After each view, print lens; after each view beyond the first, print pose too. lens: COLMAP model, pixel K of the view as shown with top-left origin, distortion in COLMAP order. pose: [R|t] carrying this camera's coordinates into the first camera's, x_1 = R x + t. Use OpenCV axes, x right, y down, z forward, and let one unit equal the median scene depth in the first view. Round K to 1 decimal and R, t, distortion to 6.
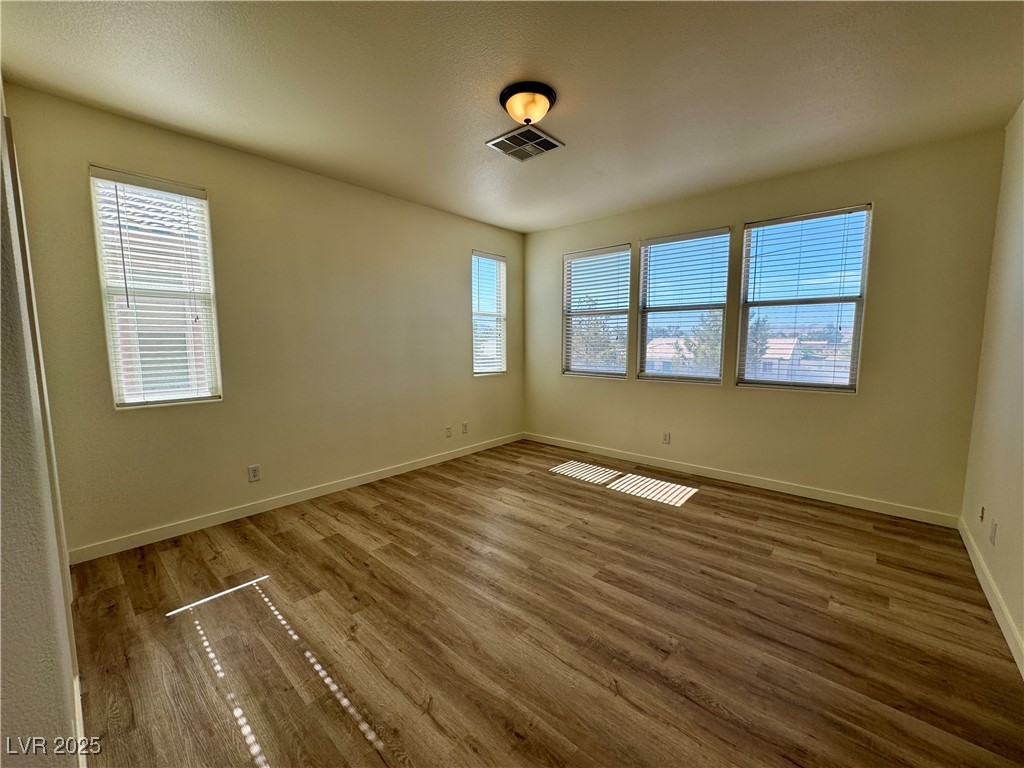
lens RADIAL K [[409.4, 0, 512.0], [0, 409.4, 384.0], [0, 0, 1]] dist [-0.001519, 0.000046]
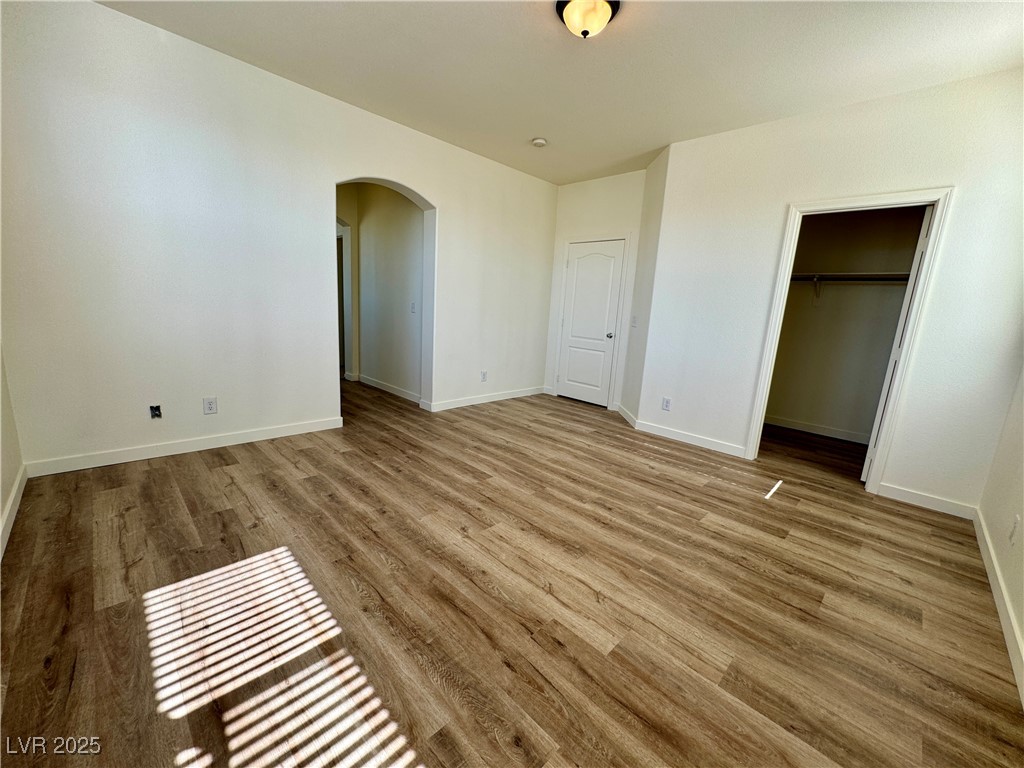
lens RADIAL K [[409.4, 0, 512.0], [0, 409.4, 384.0], [0, 0, 1]] dist [-0.001519, 0.000046]
pose [[-0.996589, -0.069526, 0.044469, 0.089075], [-0.053286, 0.953511, 0.296610, -0.131569], [-0.063024, 0.293228, -0.953963, 1.743134]]
